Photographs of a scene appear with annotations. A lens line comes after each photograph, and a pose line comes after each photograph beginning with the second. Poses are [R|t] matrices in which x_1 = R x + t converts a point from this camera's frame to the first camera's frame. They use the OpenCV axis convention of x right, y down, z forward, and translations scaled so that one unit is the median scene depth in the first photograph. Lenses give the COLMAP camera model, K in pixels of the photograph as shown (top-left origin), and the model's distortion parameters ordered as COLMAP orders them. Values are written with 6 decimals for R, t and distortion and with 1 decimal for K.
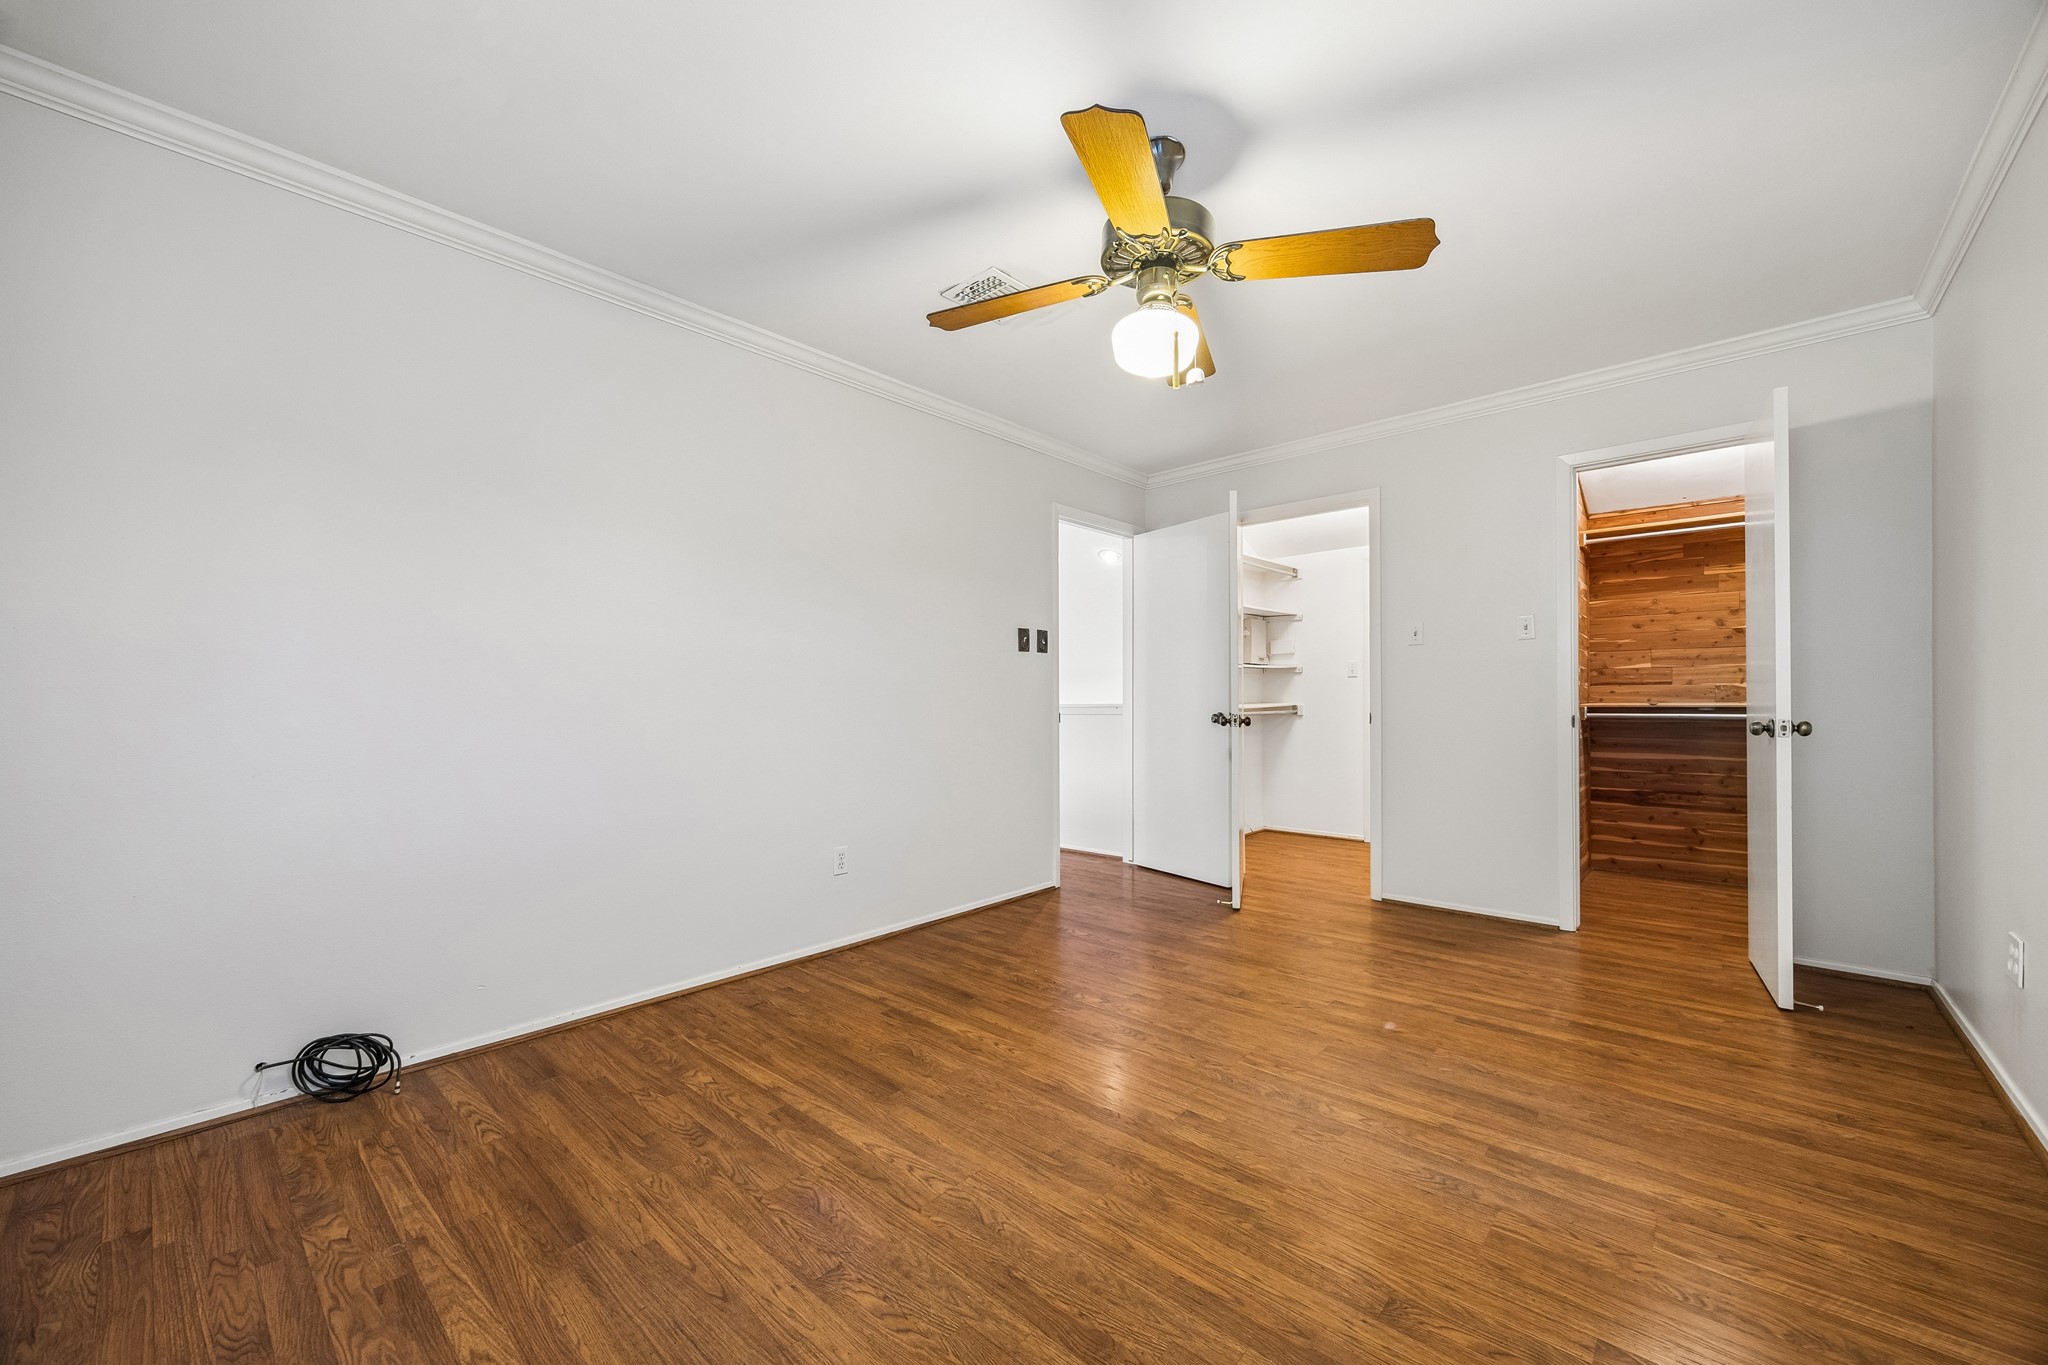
lens RADIAL K [[779.1, 0, 1027.5], [0, 779.1, 709.3], [0, 0, 1]] dist [-0.002228, -0.000323]
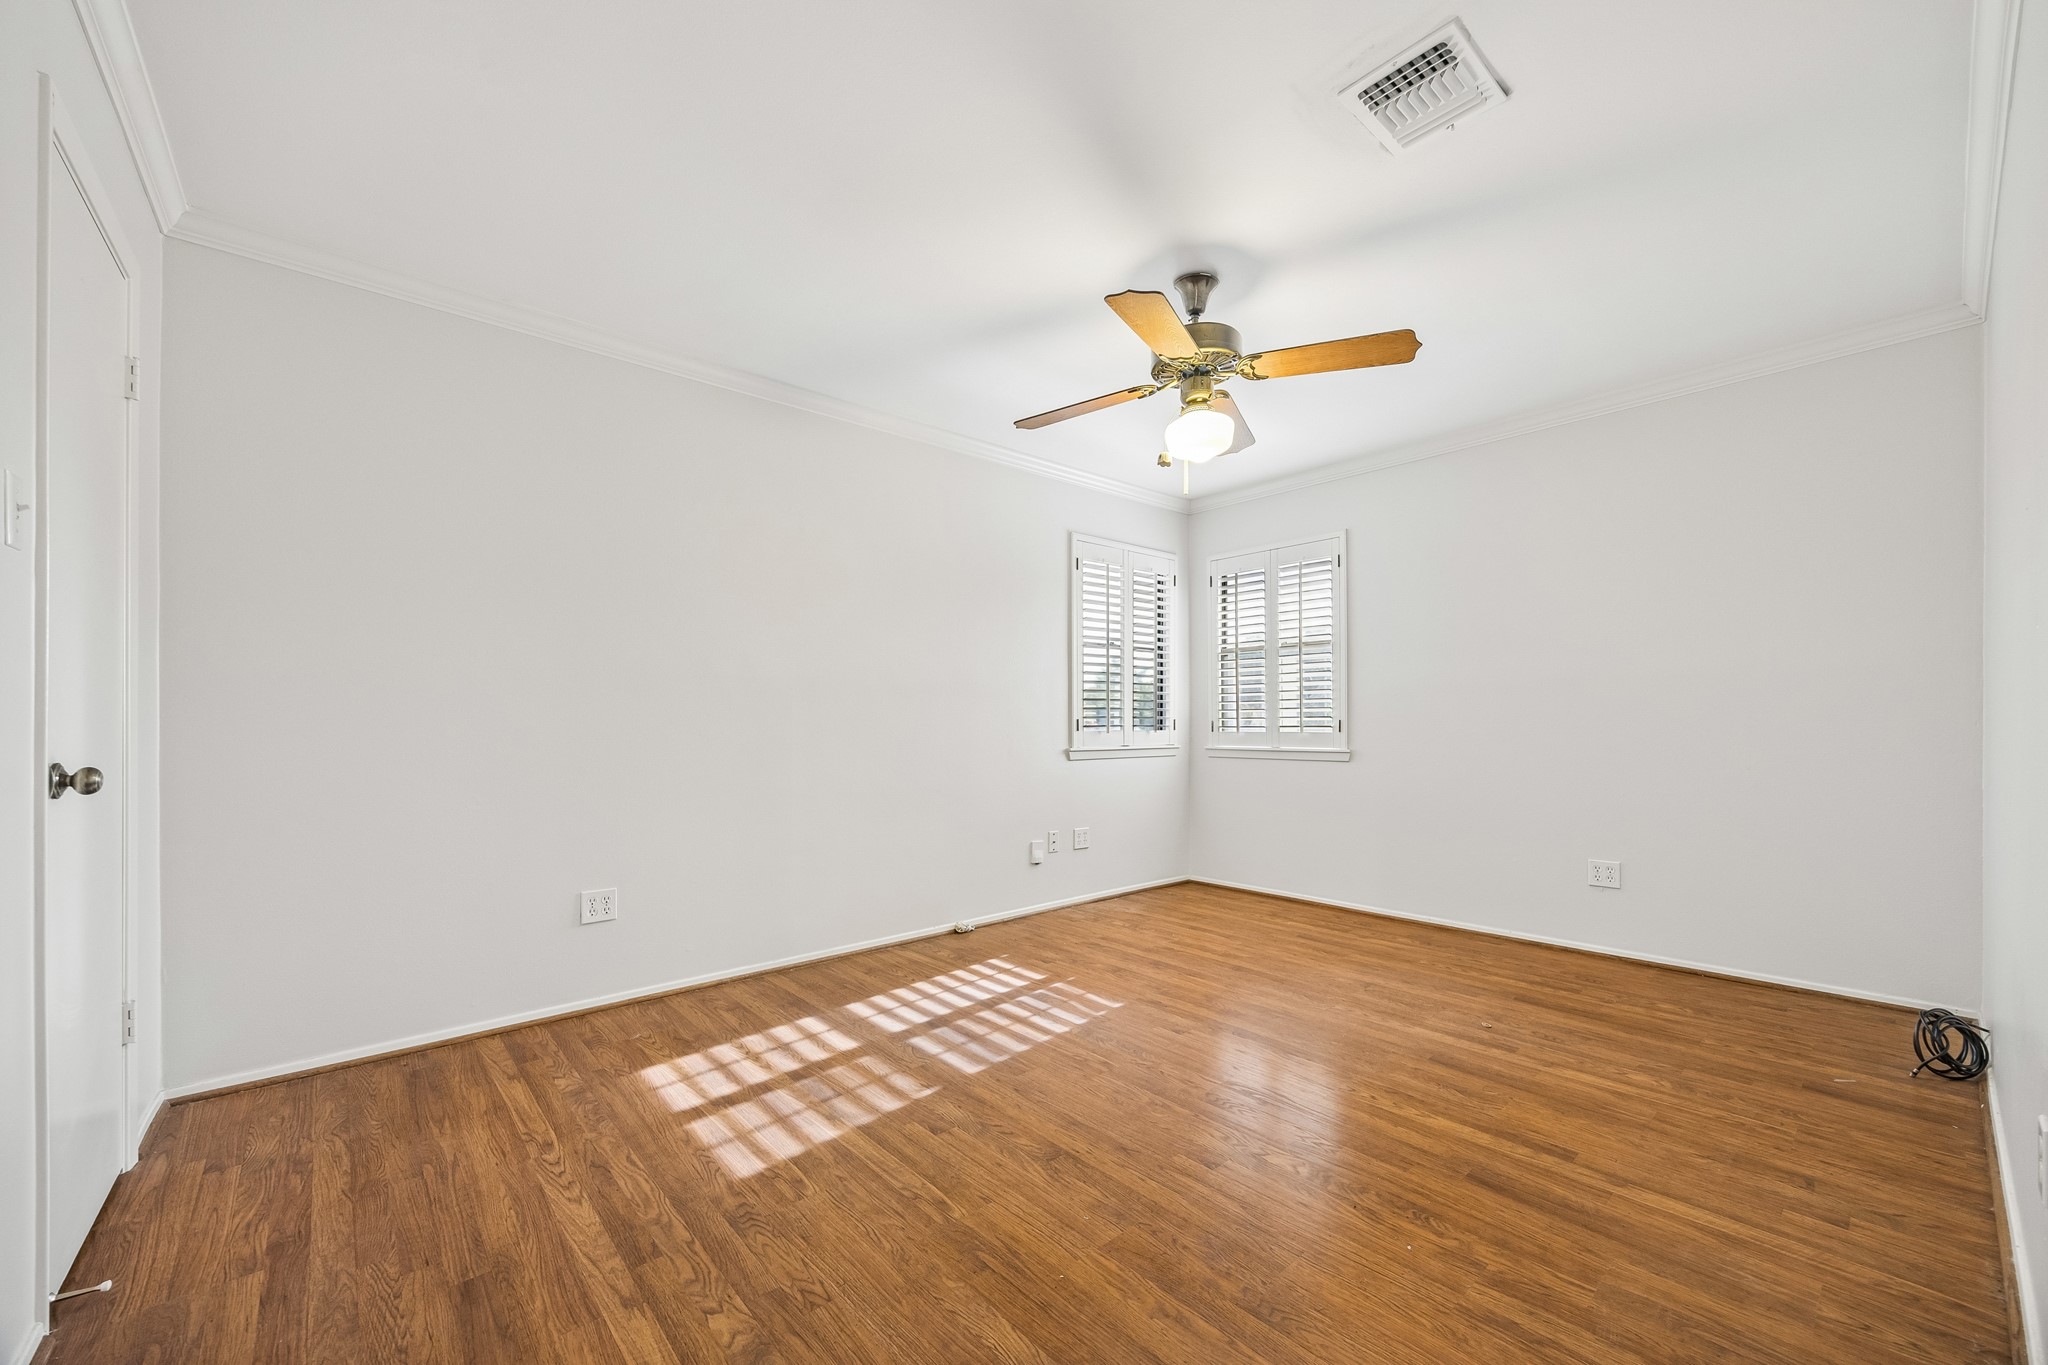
lens RADIAL K [[779.1, 0, 1027.5], [0, 779.1, 709.3], [0, 0, 1]] dist [-0.002228, -0.000323]
pose [[-0.992318, 0.013792, 0.122941, 0.257369], [0.011980, 0.999809, -0.015465, -0.015948], [-0.123131, -0.013873, -0.992293, 2.071305]]
